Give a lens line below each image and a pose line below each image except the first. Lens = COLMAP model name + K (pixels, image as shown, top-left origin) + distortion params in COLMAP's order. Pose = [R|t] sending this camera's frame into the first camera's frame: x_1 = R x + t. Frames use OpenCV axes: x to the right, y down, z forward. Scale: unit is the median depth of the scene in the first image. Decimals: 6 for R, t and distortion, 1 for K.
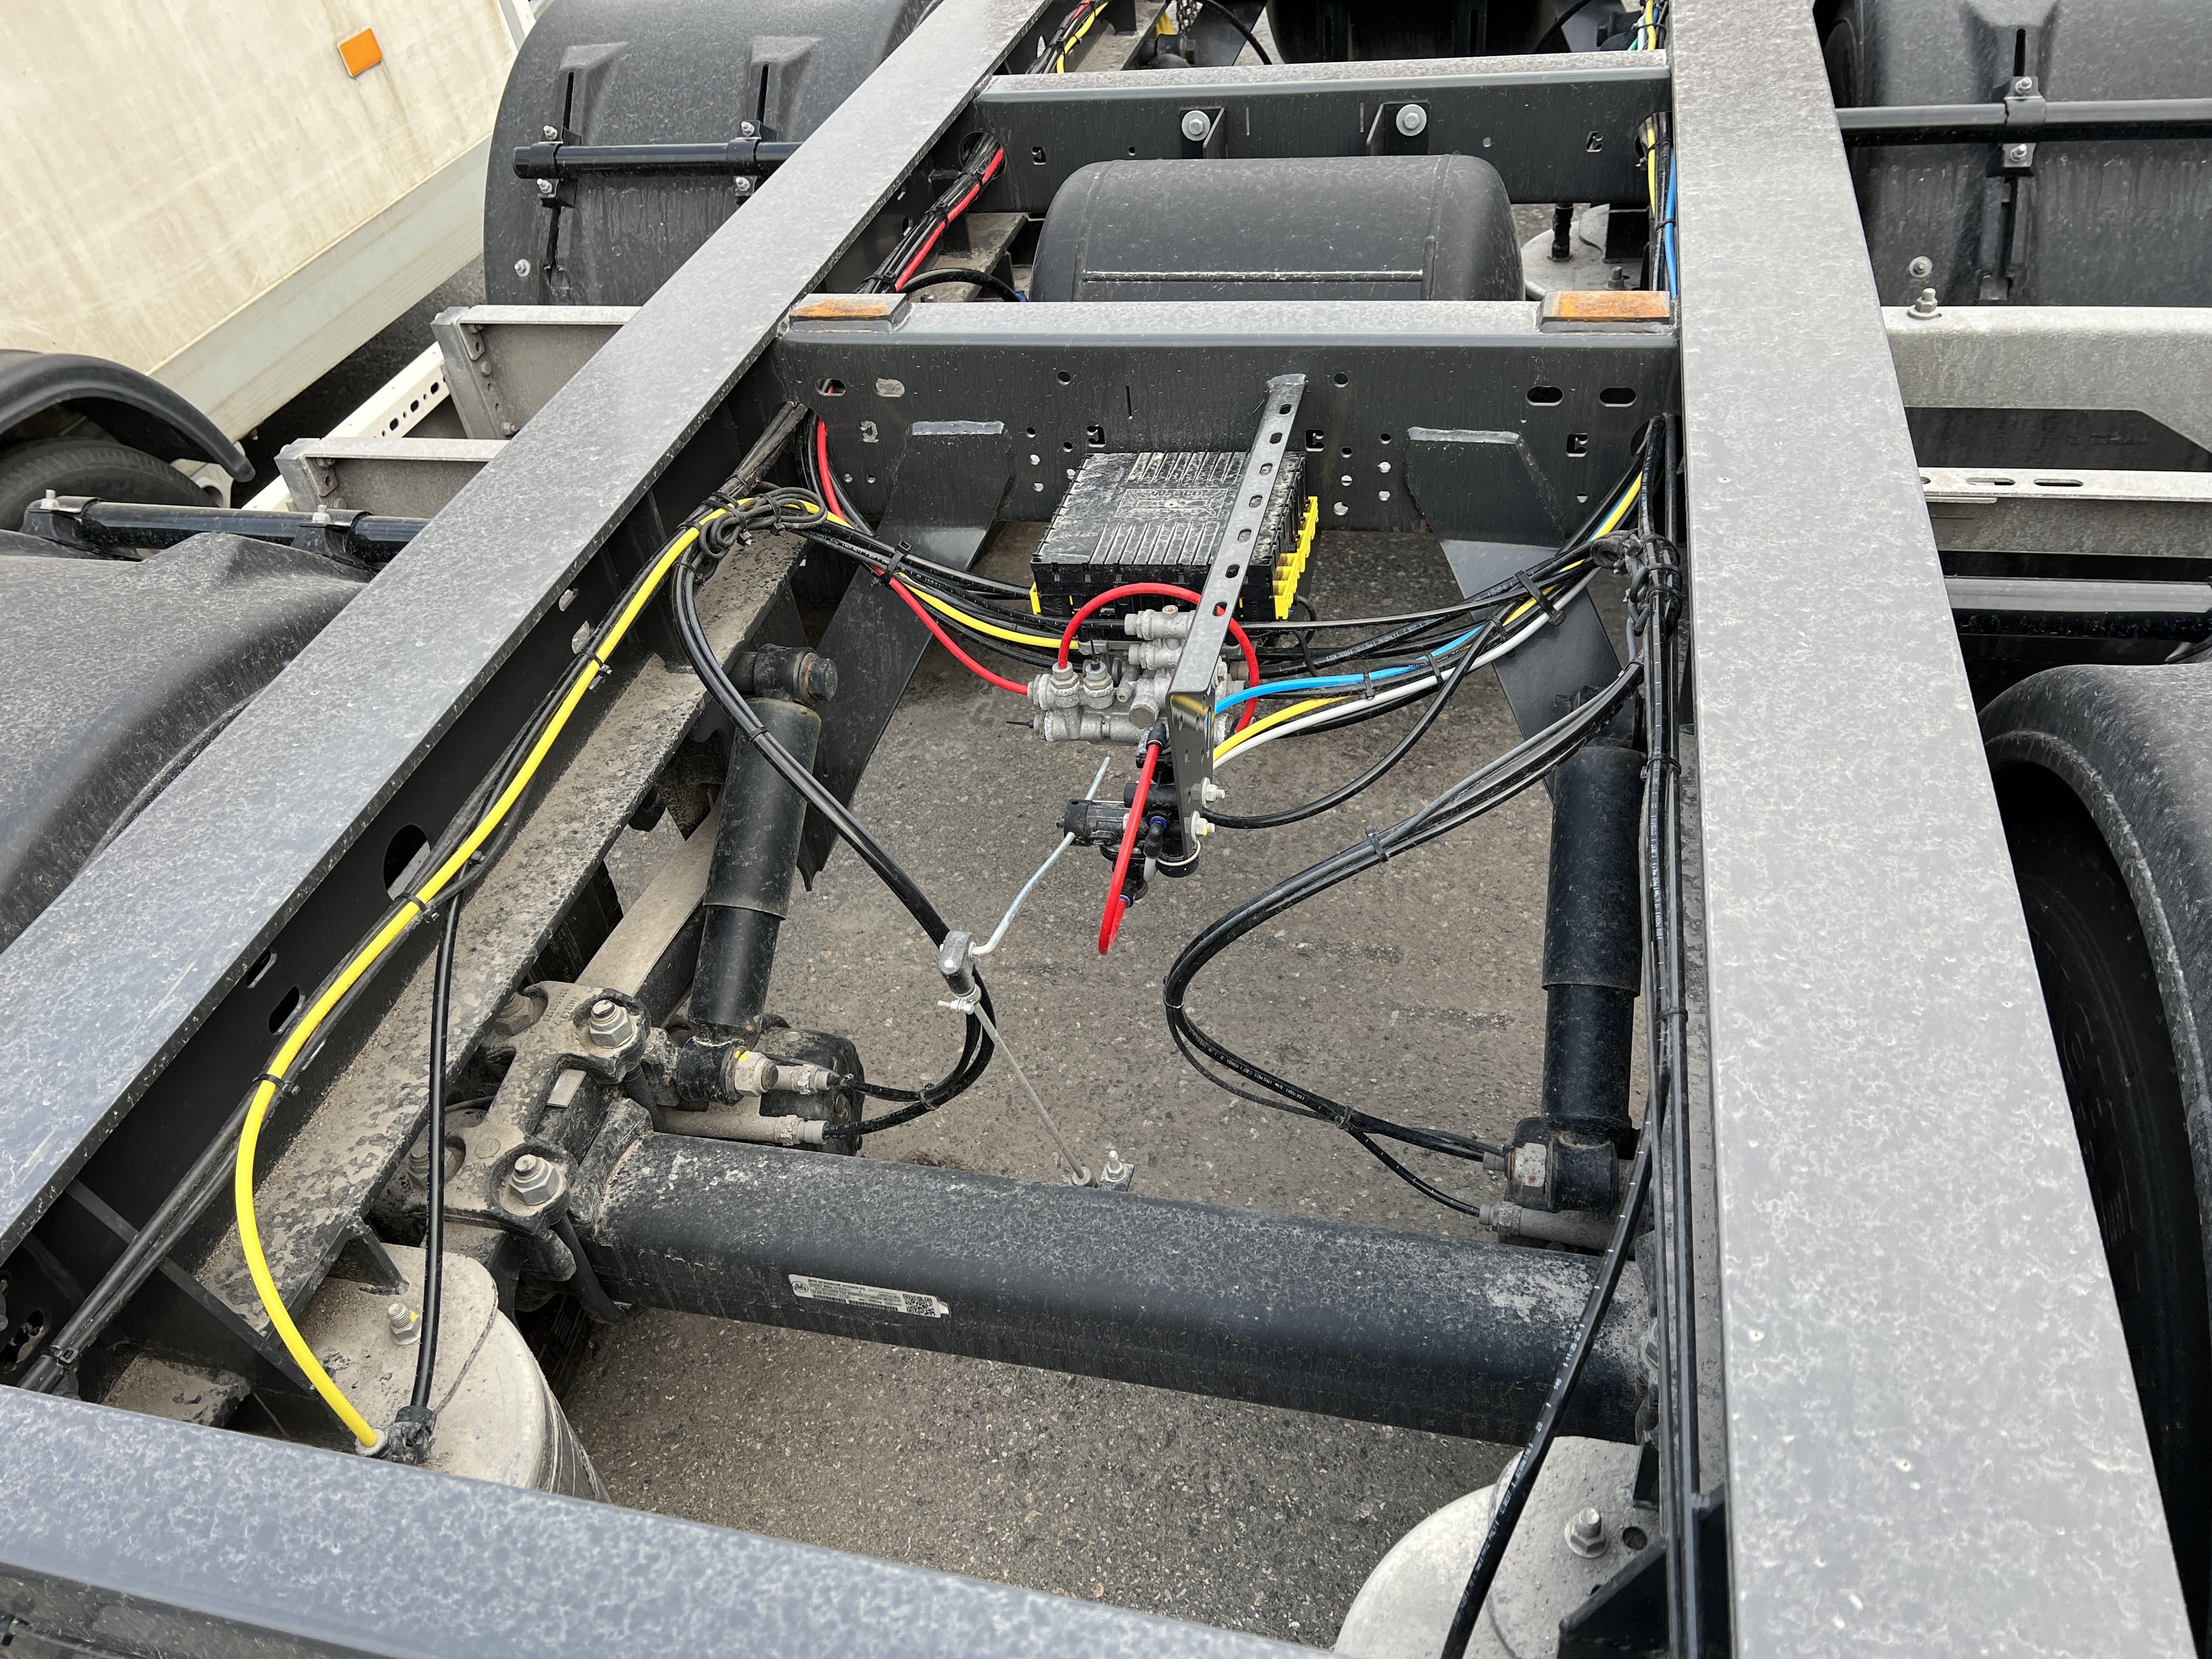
lens RADIAL K [[1628.8, 0, 1100.6], [0, 1628.8, 797.0], [0, 0, 1]] dist [0.071817, -0.092896]
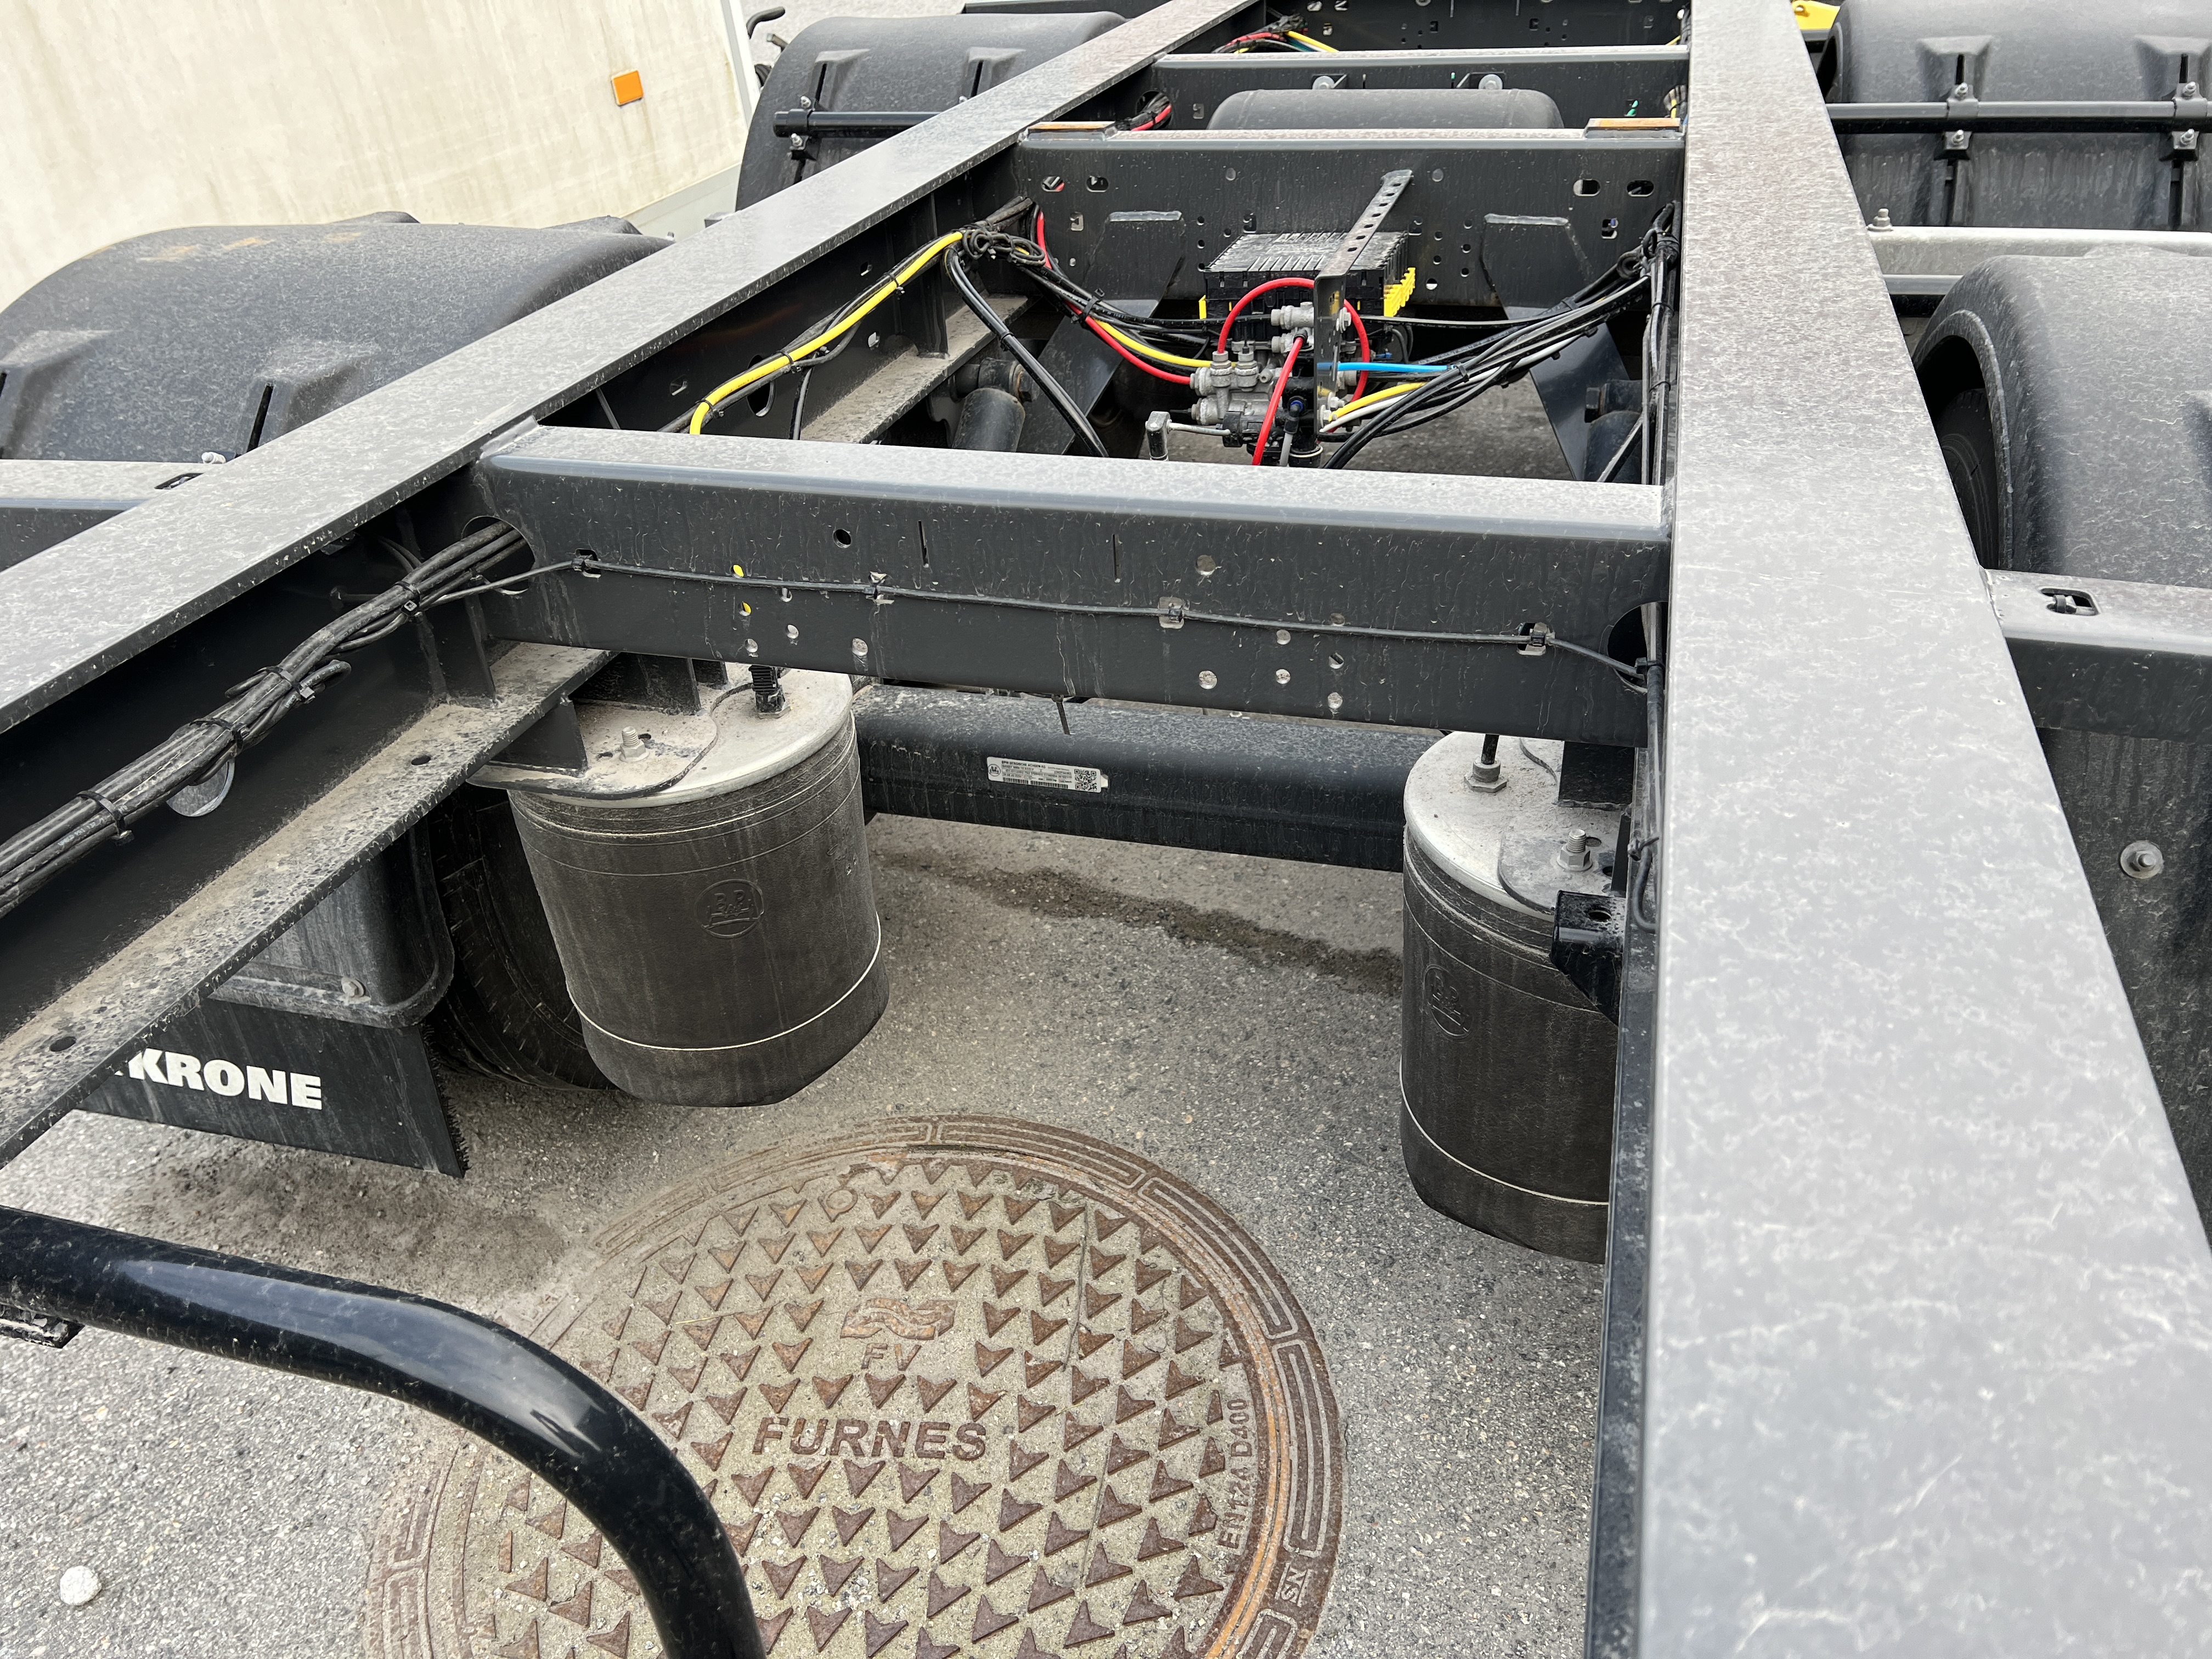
lens RADIAL K [[1654.8, 0, 1105.5], [0, 1654.8, 833.1], [0, 0, 1]] dist [0.053359, -0.059620]
pose [[0.997106, 0.074486, -0.015187, -0.051608], [-0.075934, 0.985321, -0.152894, 0.401320], [0.003576, 0.153605, 0.988126, -0.220888]]
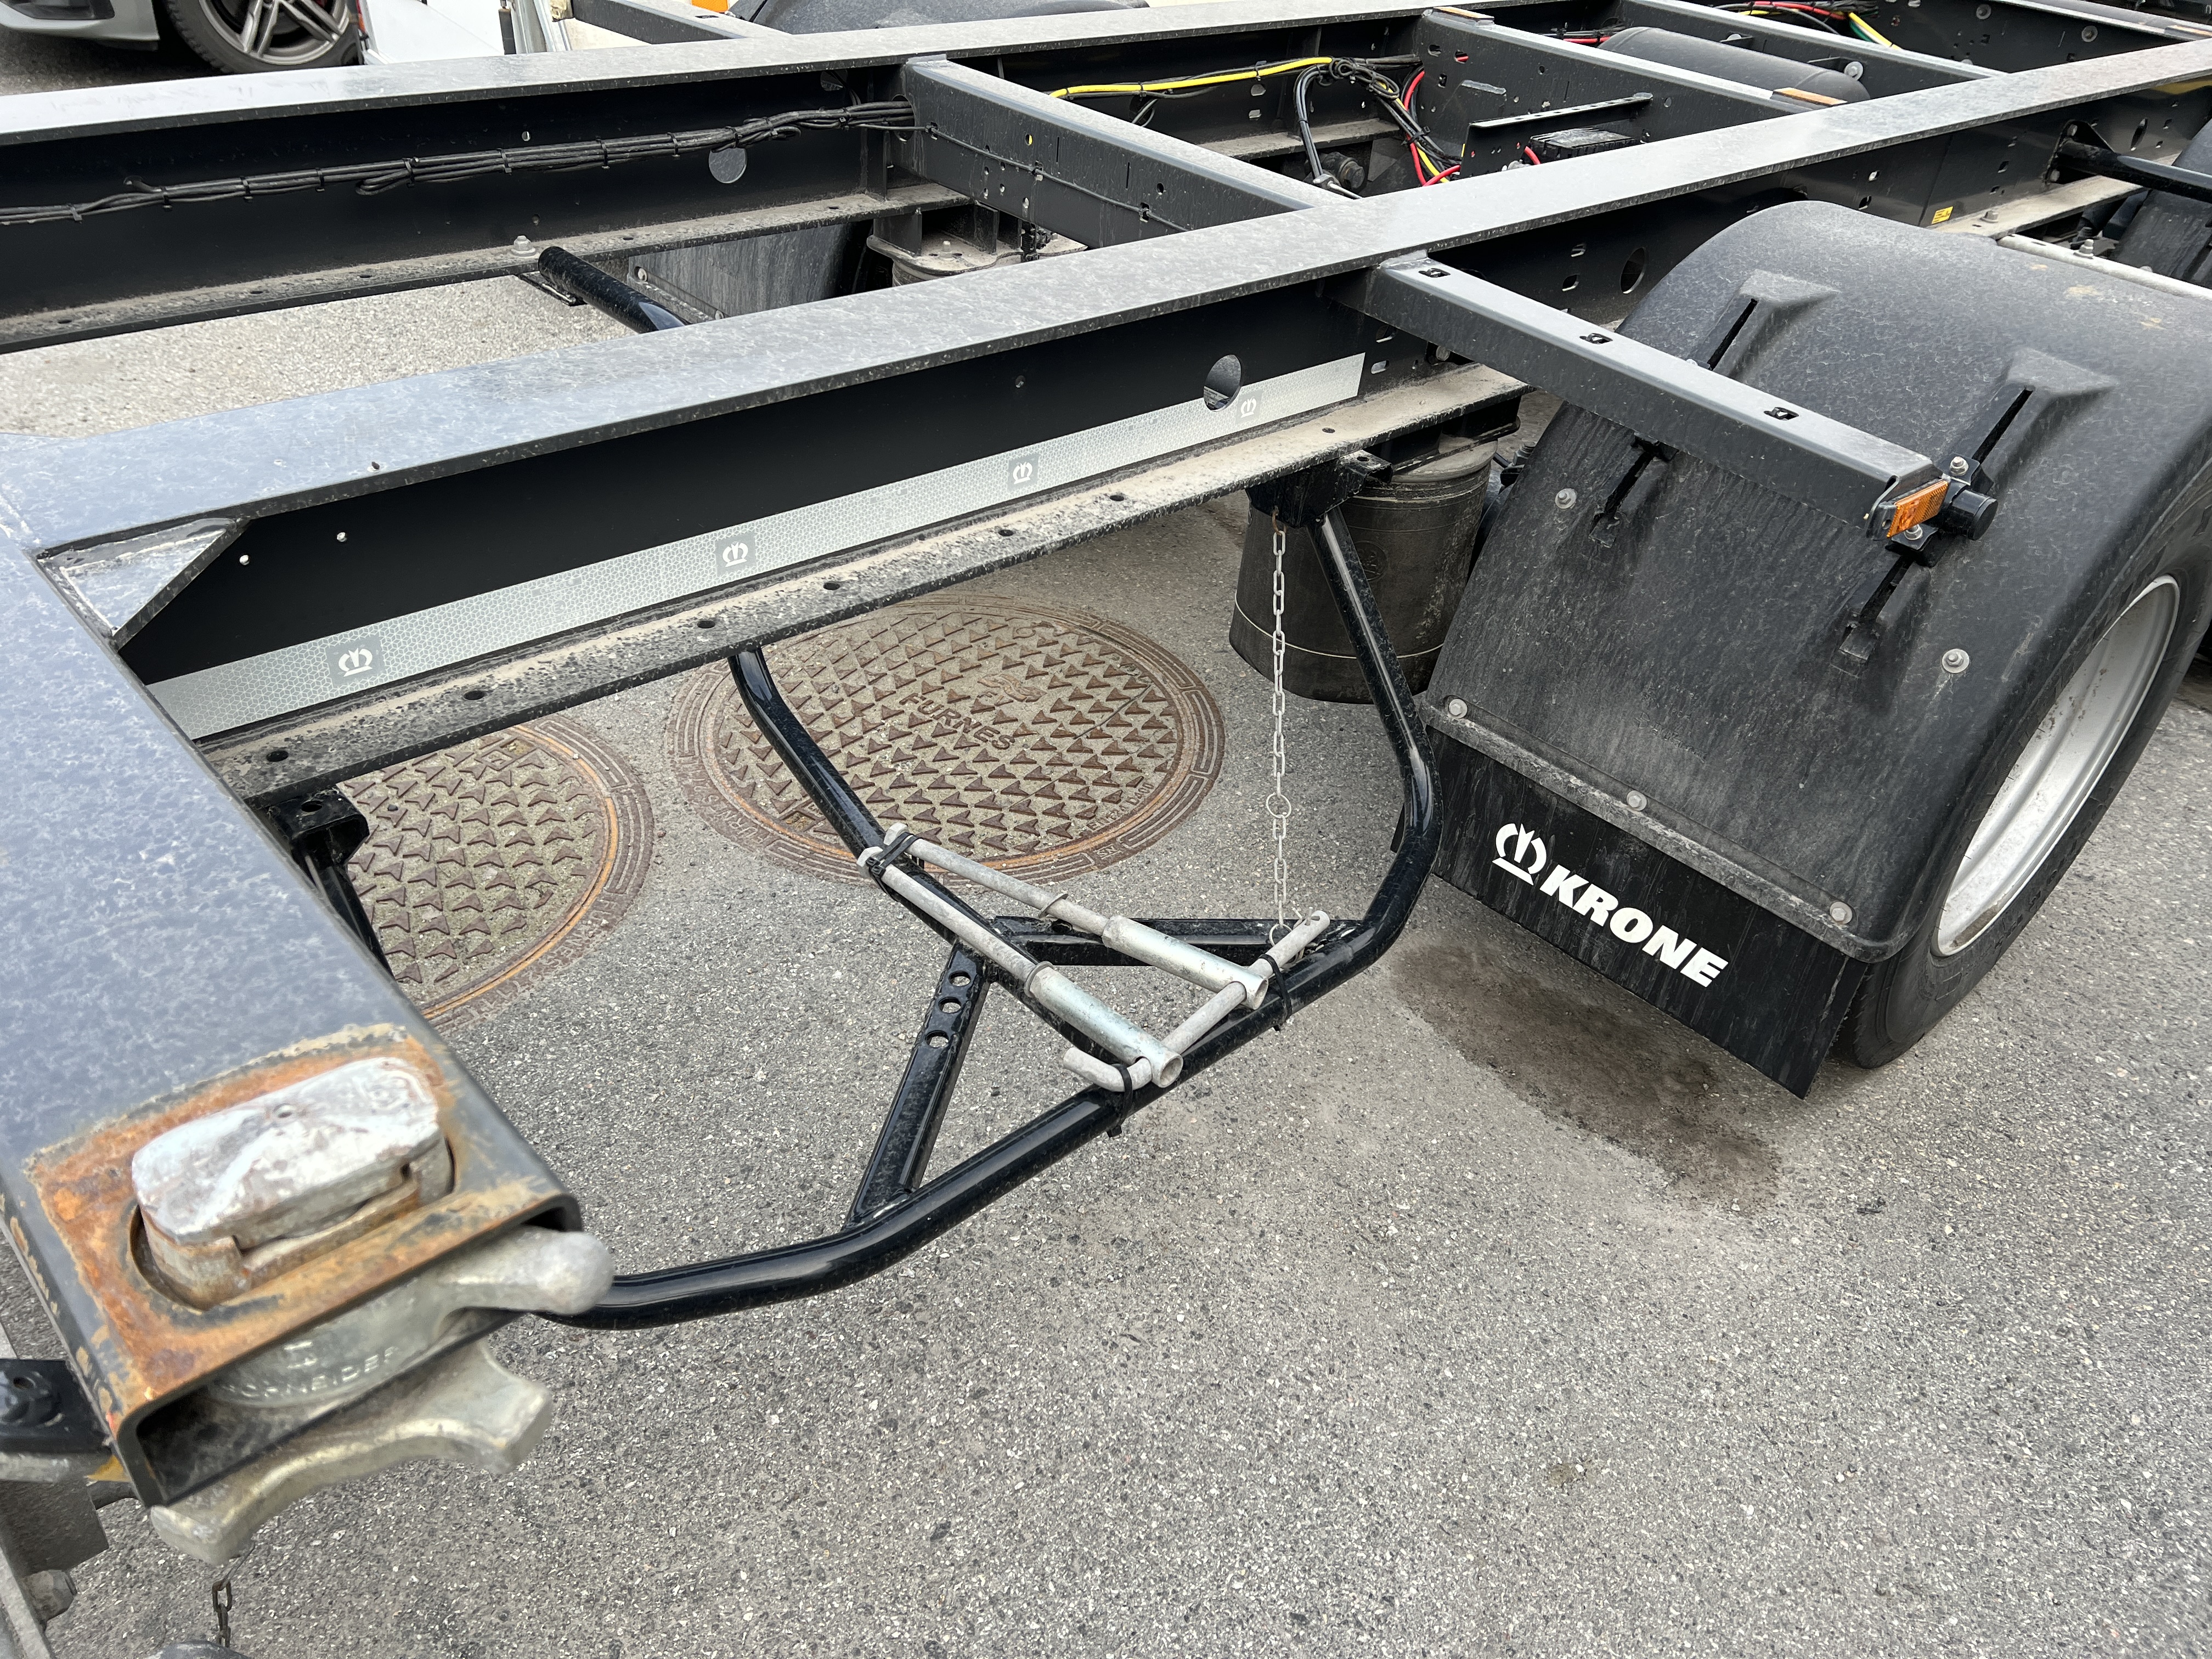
lens RADIAL K [[1667.1, 0, 1118.3], [0, 1667.1, 826.7], [0, 0, 1]] dist [0.054268, -0.070260]
pose [[0.818415, 0.459043, -0.345653, 0.524893], [-0.490854, 0.871226, -0.005184, 0.611912], [0.298762, 0.173908, 0.938348, -0.661093]]
